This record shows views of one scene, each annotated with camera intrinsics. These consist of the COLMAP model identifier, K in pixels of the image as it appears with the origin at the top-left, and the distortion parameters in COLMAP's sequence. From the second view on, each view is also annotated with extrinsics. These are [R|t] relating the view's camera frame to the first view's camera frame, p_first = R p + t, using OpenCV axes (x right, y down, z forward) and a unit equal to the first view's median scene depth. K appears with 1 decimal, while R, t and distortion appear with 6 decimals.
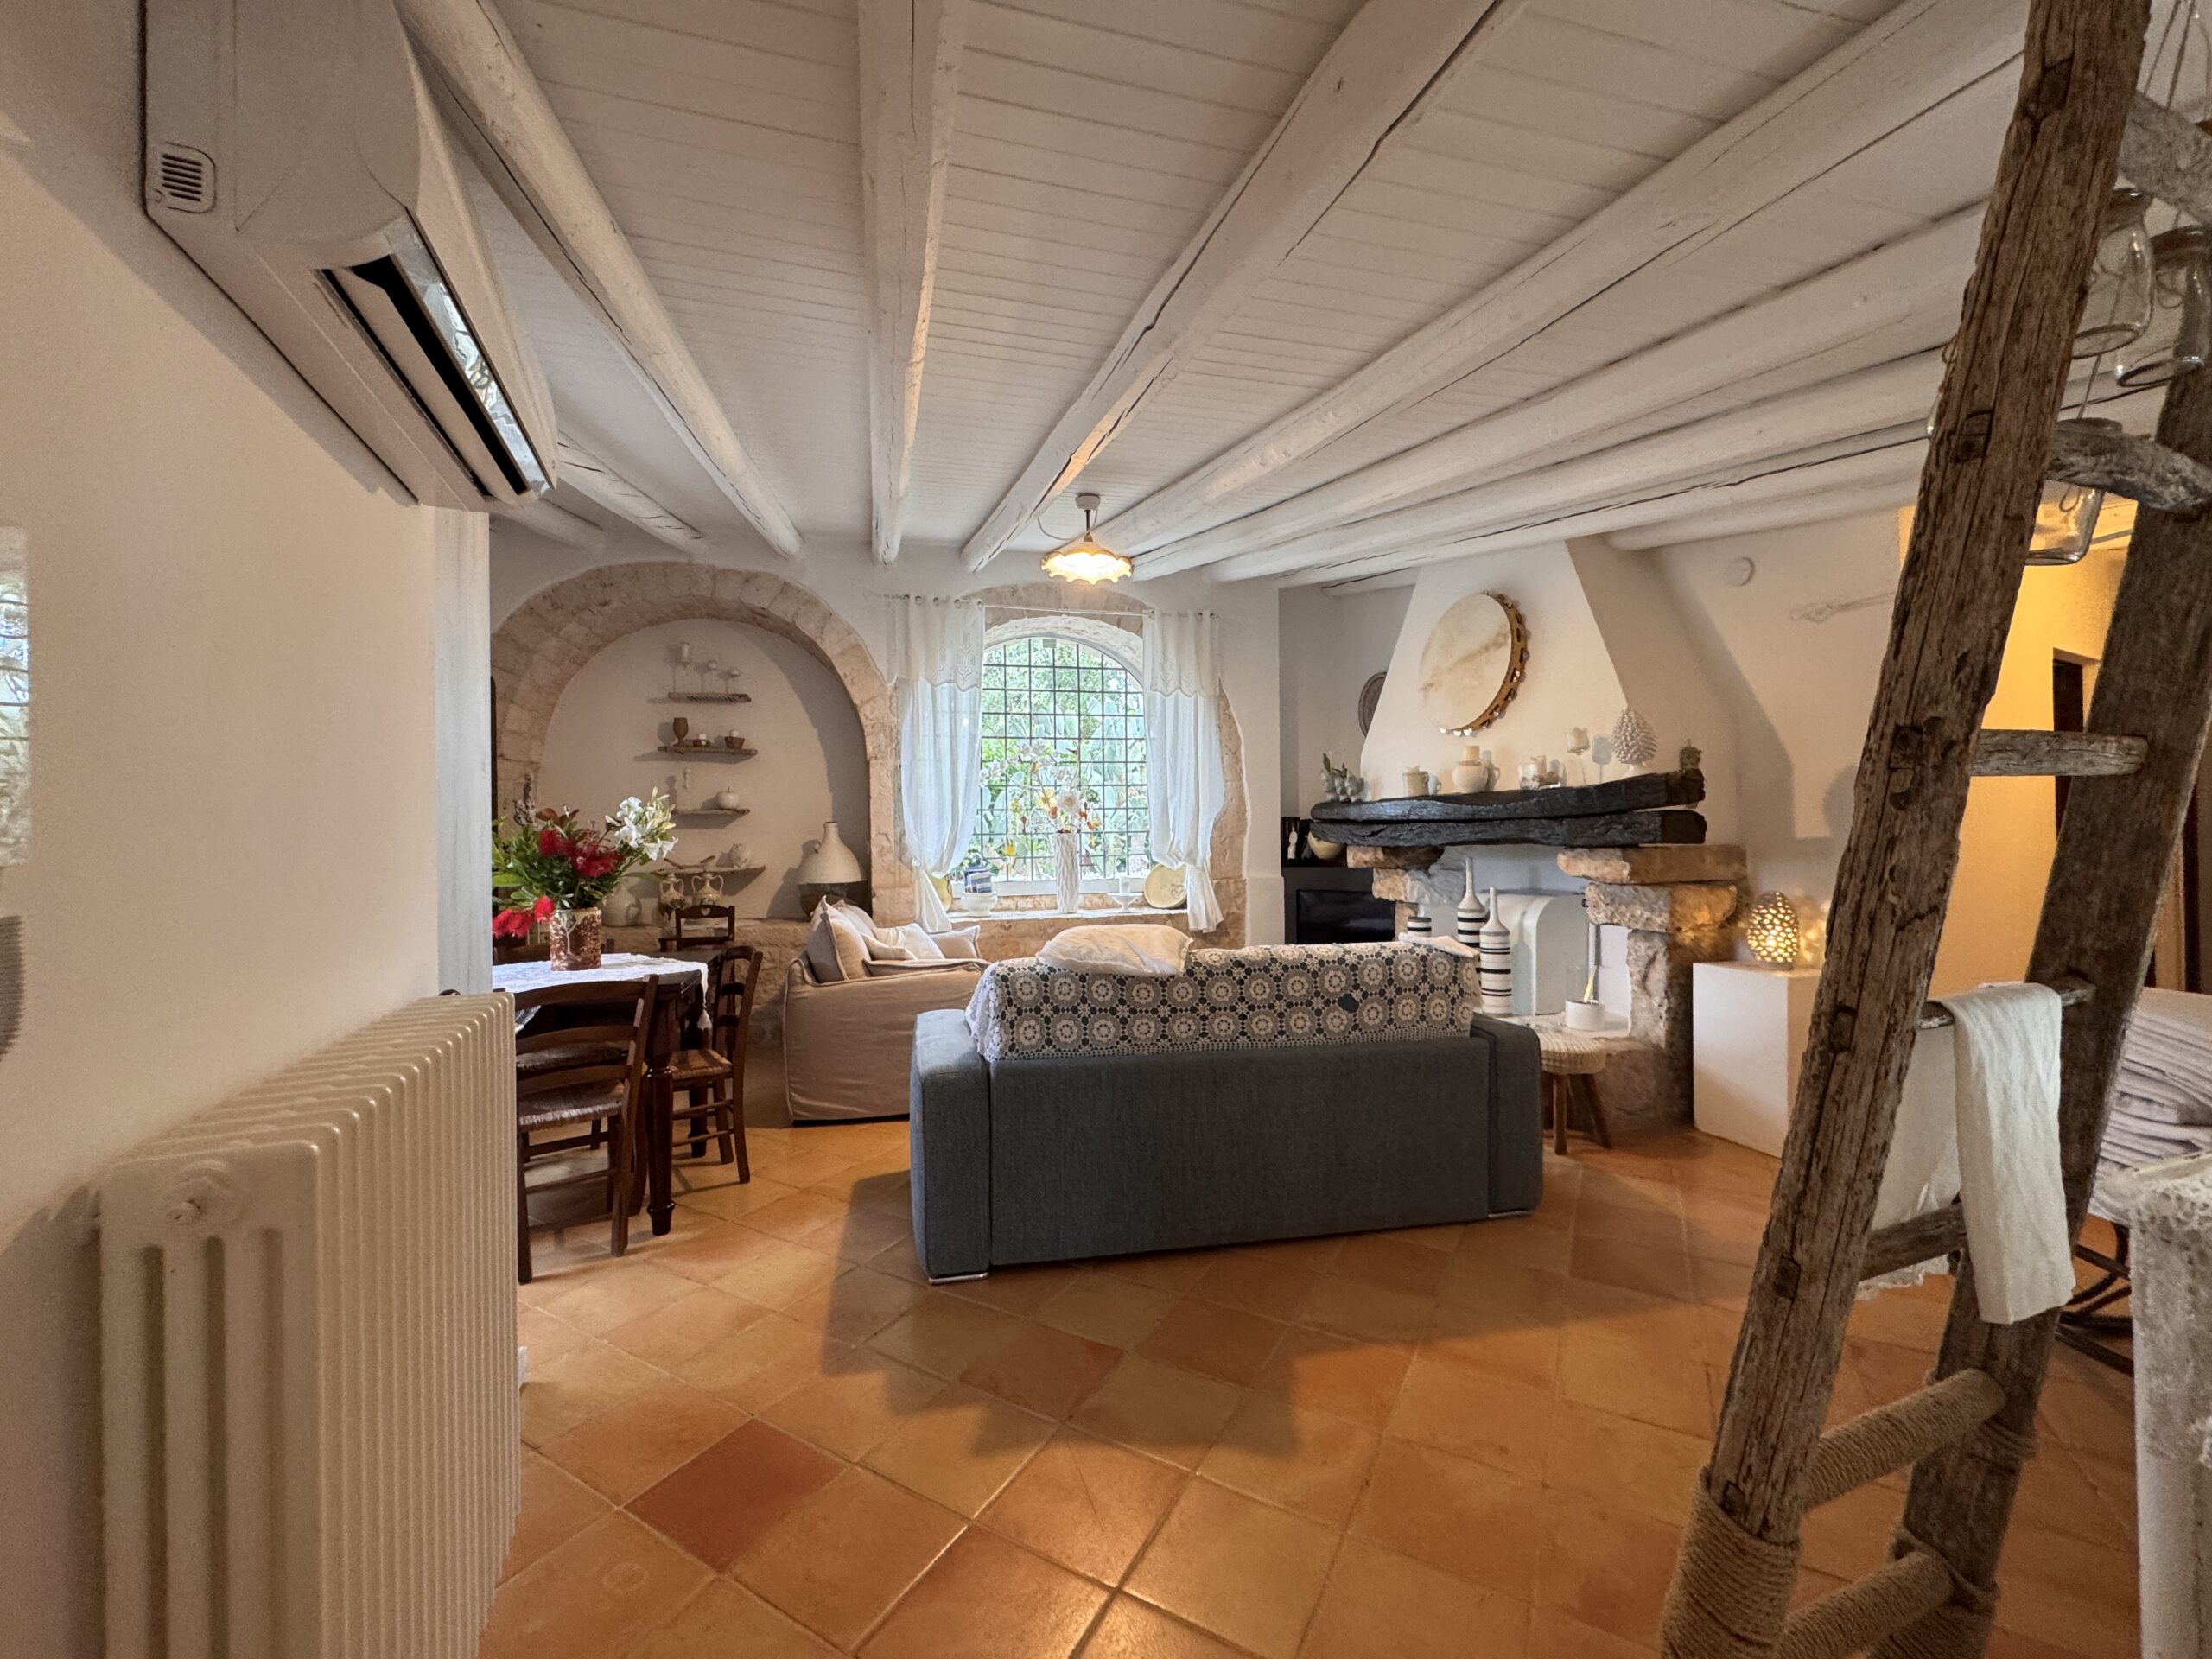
lens RADIAL K [[883.1, 0, 1106.0], [0, 883.1, 829.5], [0, 0, 1]] dist [-0.001299, -0.000060]
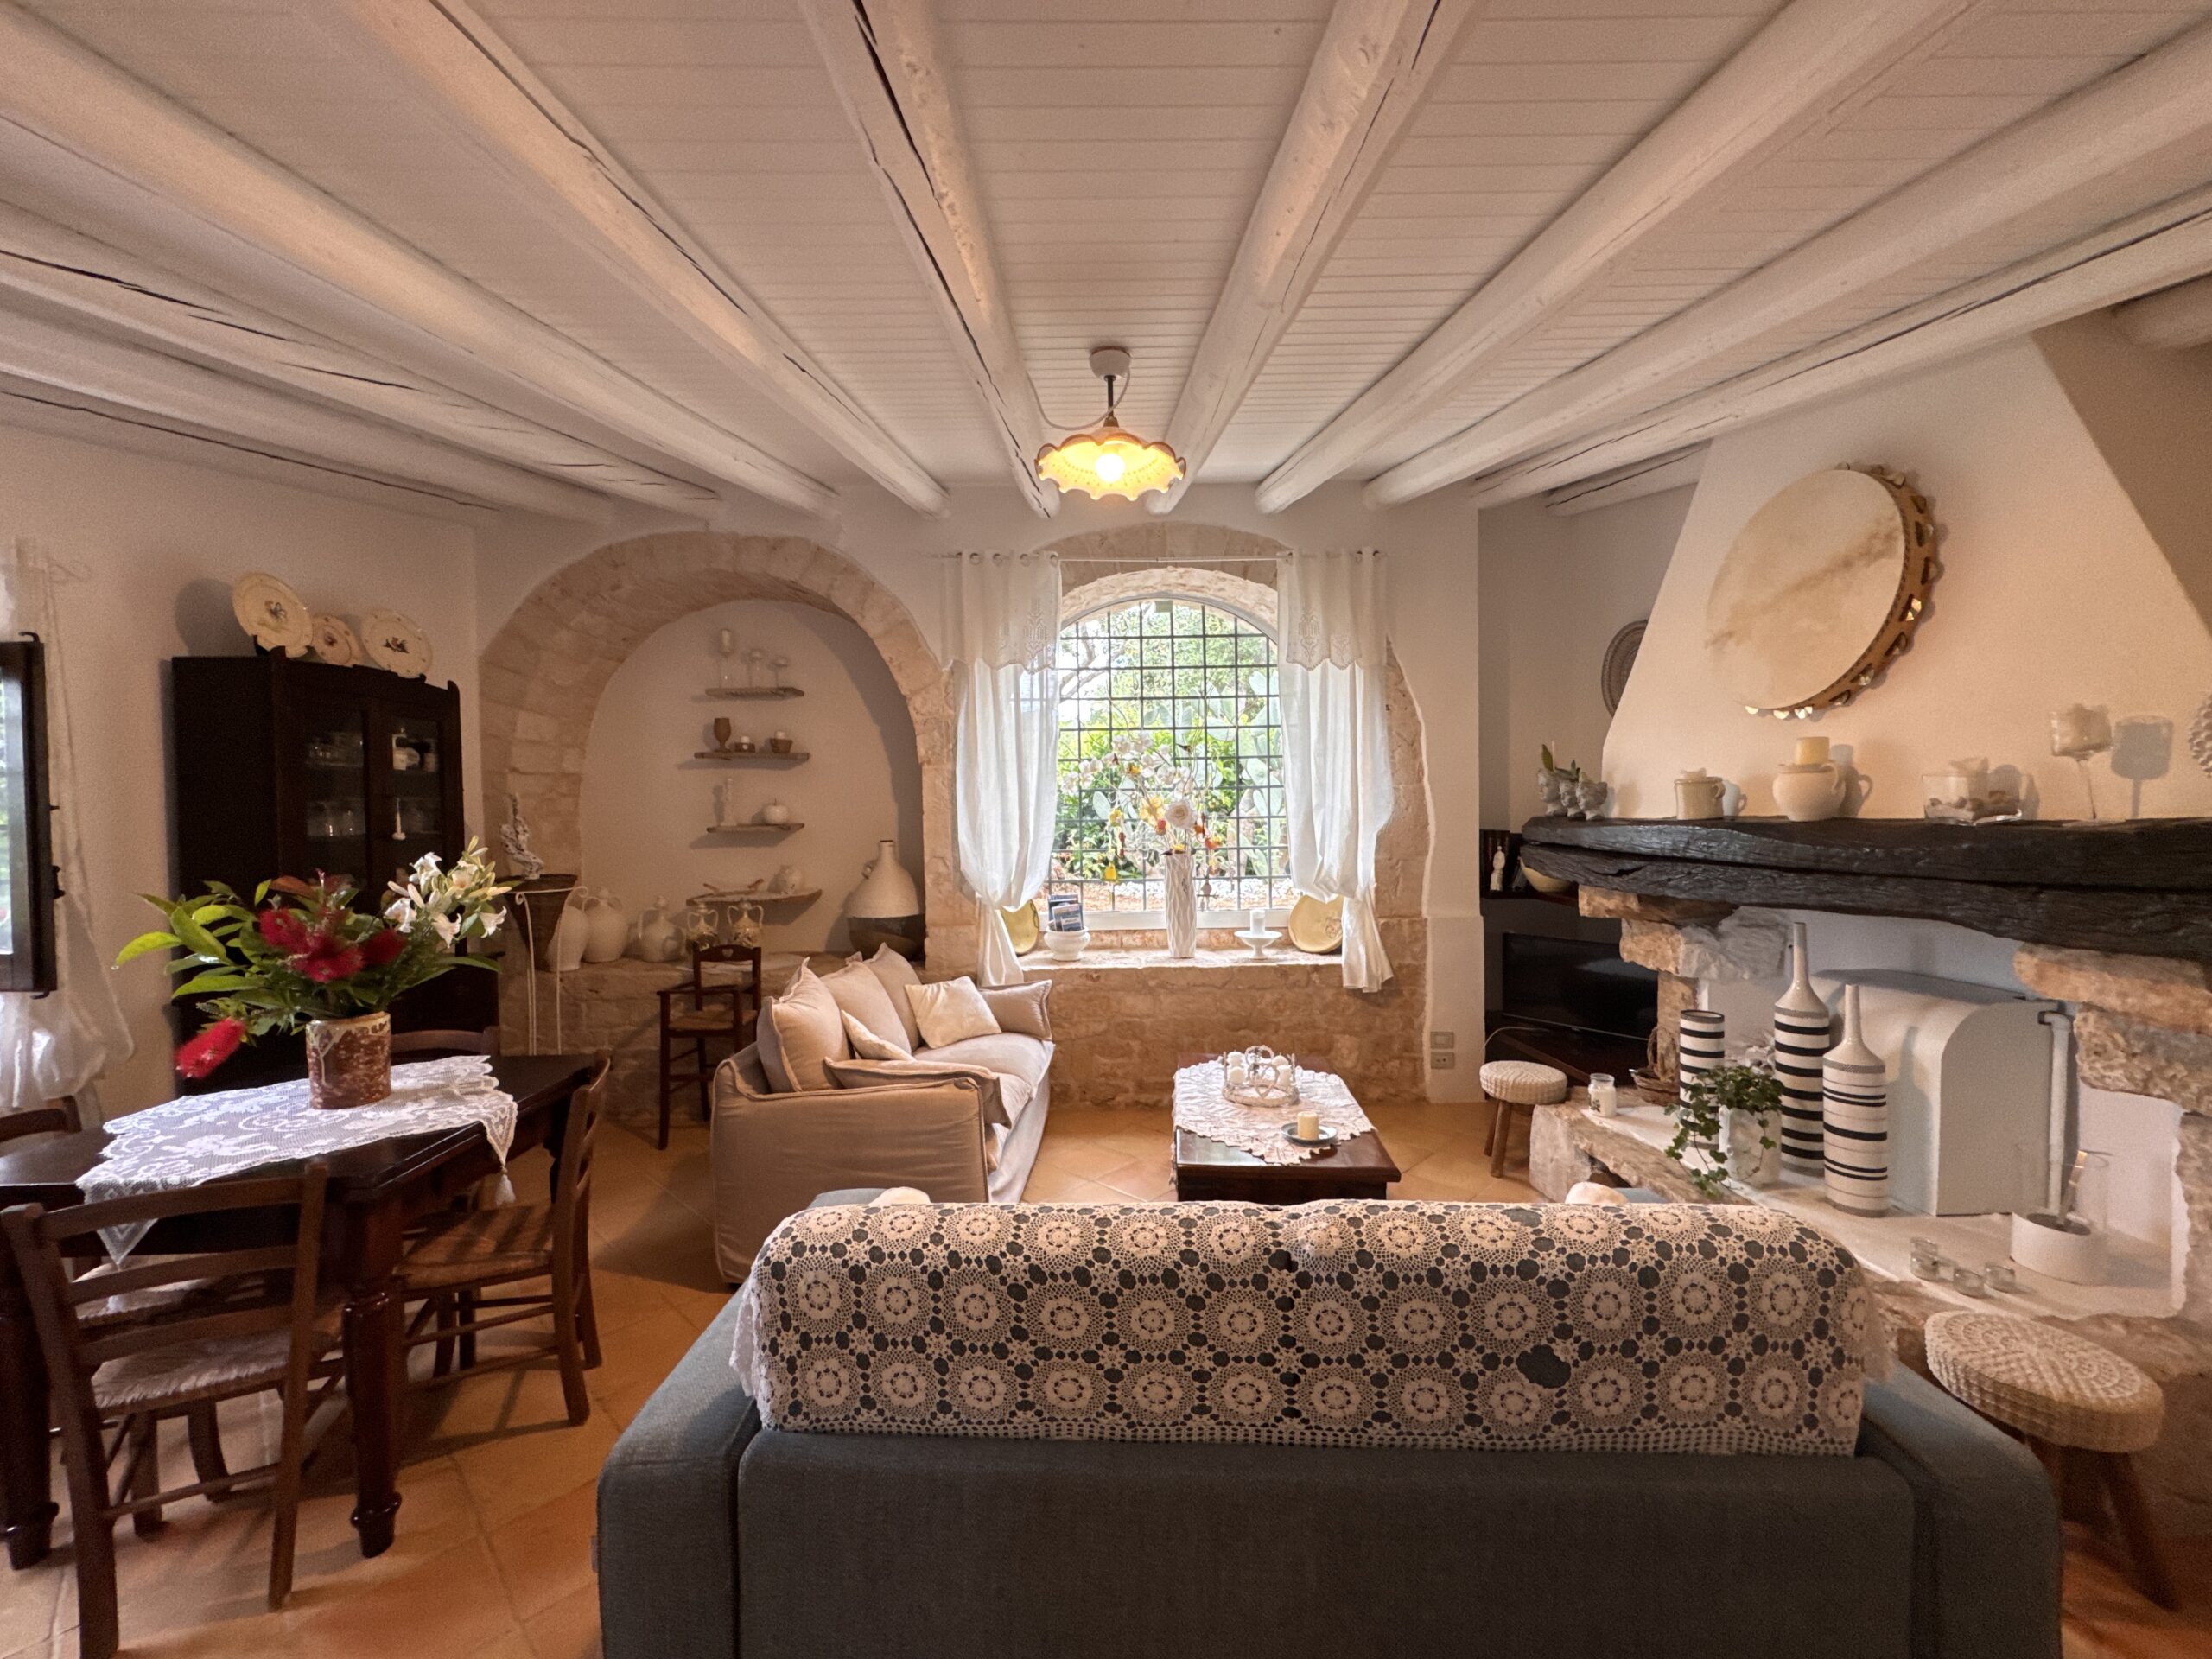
lens RADIAL K [[883.1, 0, 1106.0], [0, 883.1, 829.5], [0, 0, 1]] dist [-0.001299, -0.000060]
pose [[0.971407, 0.002406, -0.237407, 0.089455], [0.004264, 0.999611, 0.027575, -0.045016], [0.237381, -0.027798, 0.971019, 0.284344]]
